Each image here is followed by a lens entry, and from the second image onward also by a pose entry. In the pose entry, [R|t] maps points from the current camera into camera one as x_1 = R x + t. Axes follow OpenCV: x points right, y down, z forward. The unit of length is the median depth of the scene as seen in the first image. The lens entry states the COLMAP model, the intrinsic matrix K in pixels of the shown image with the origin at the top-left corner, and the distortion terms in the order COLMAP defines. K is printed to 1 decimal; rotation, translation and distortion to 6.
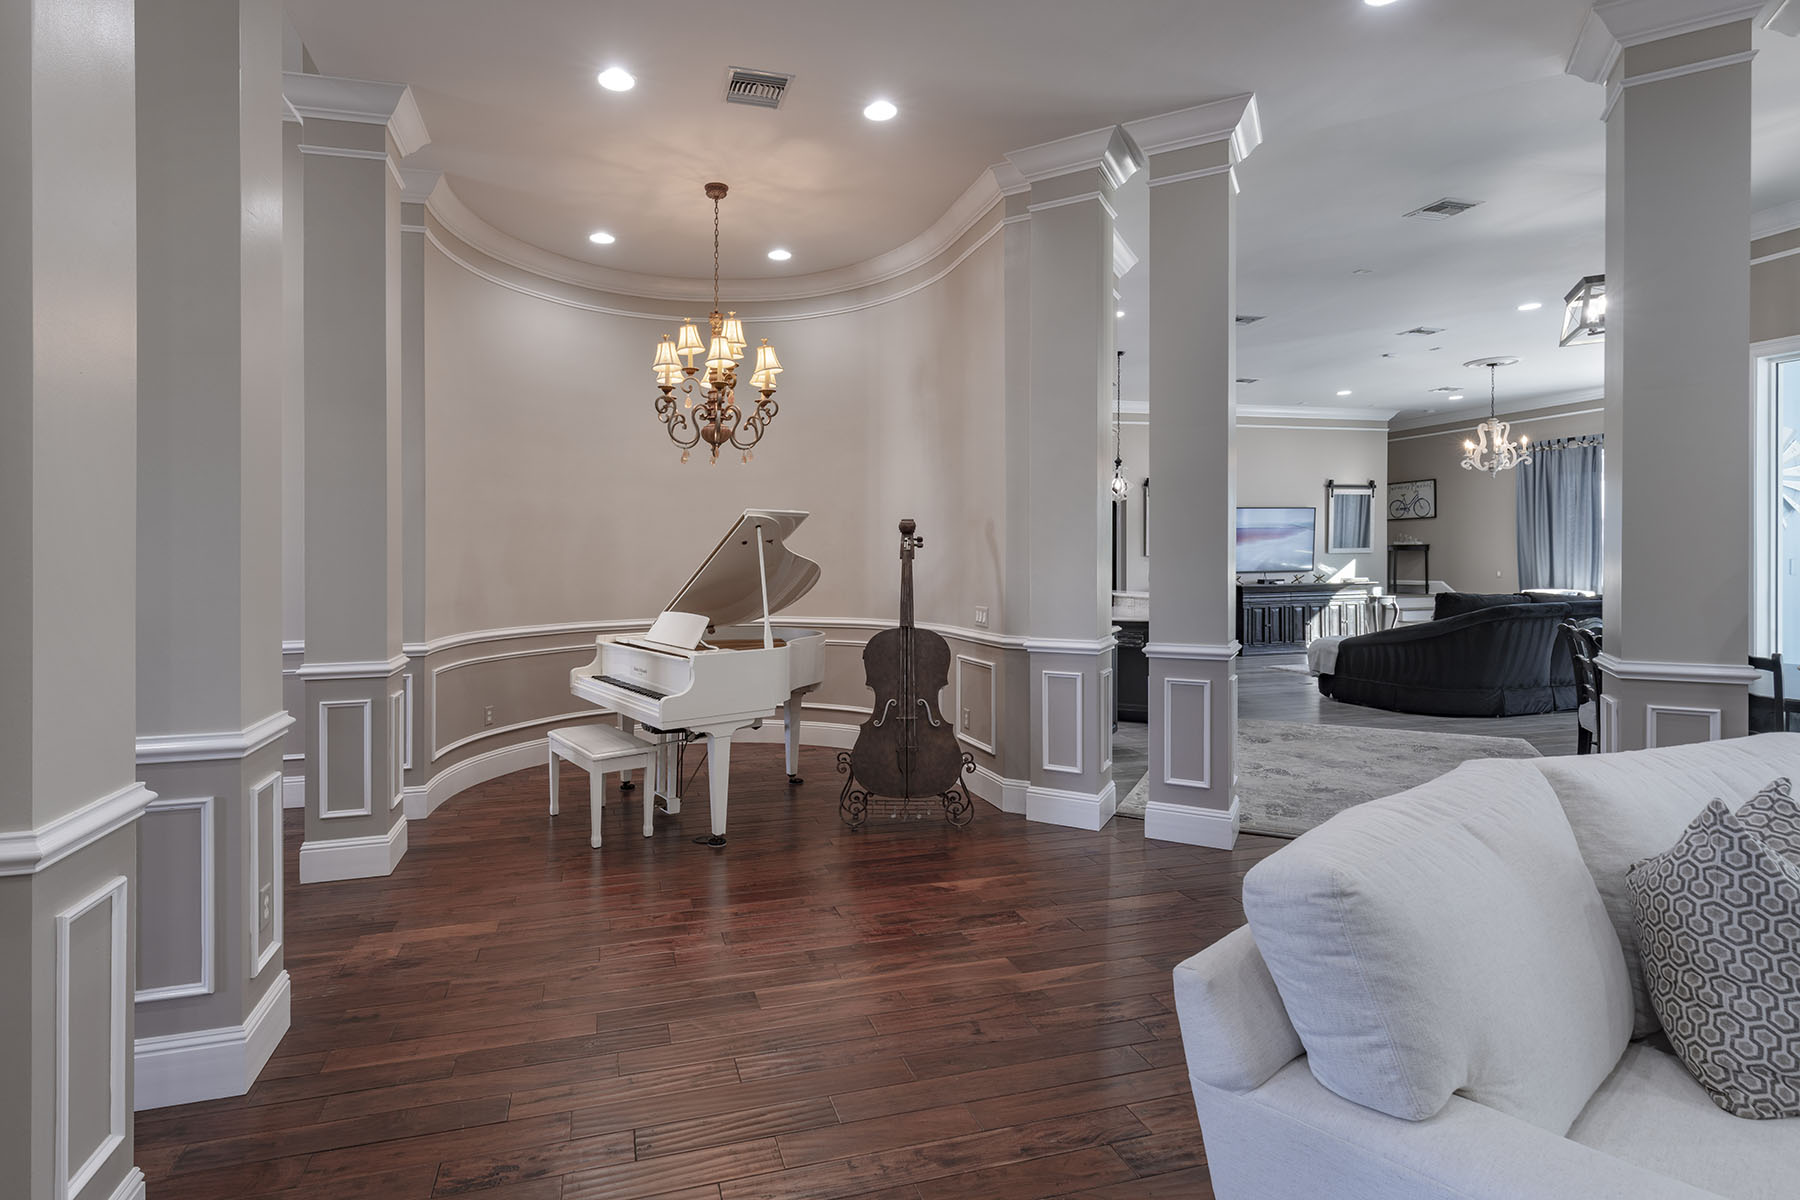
lens RADIAL K [[841.4, 0, 898.7], [0, 841.4, 556.2], [0, 0, 1]] dist [-0.001247, -0.000519]
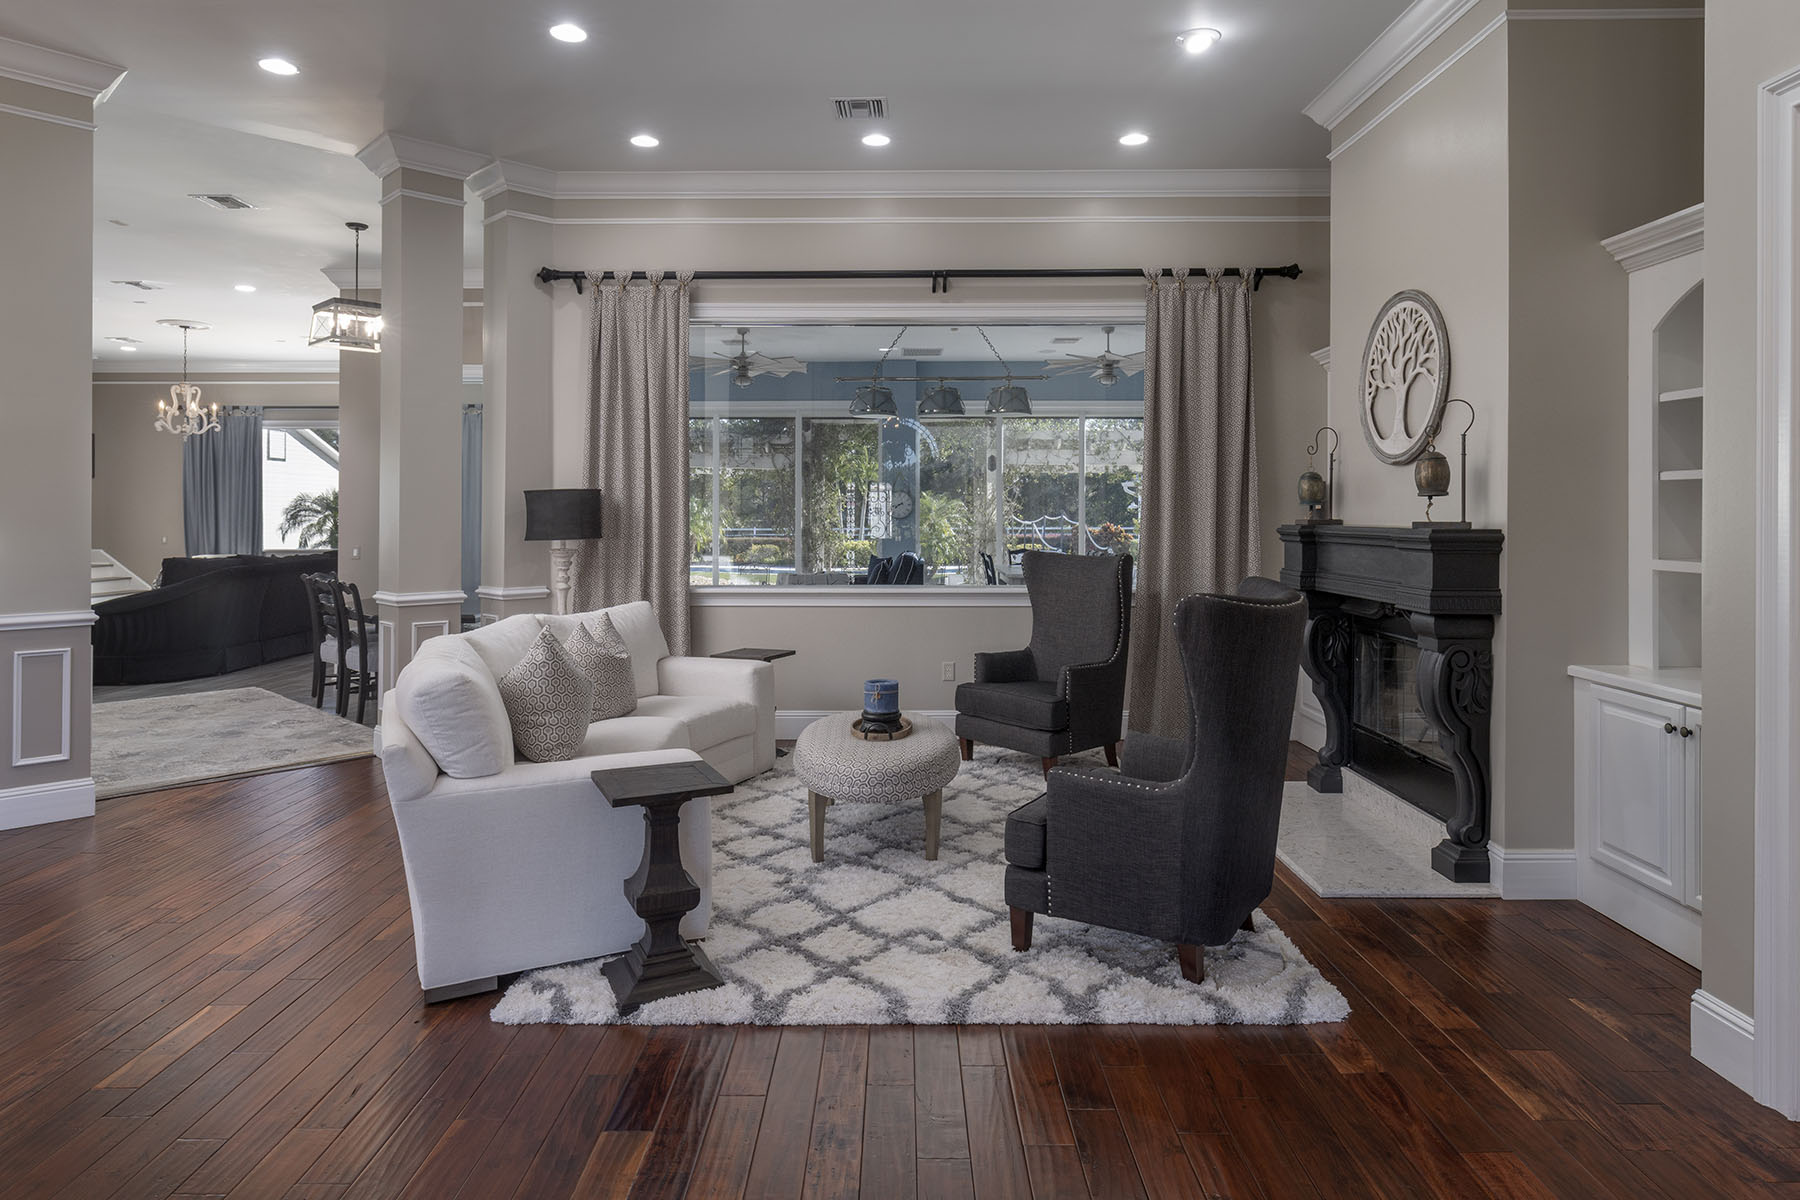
lens RADIAL K [[1047.5, 0, 897.2], [0, 1047.5, 523.7], [0, 0, 1]] dist [-0.000491, -0.000203]
pose [[0.243361, 0.002135, 0.969933, -0.319514], [-0.003721, 0.999992, -0.001267, 0.001321], [-0.969929, -0.003301, 0.243367, -0.123255]]
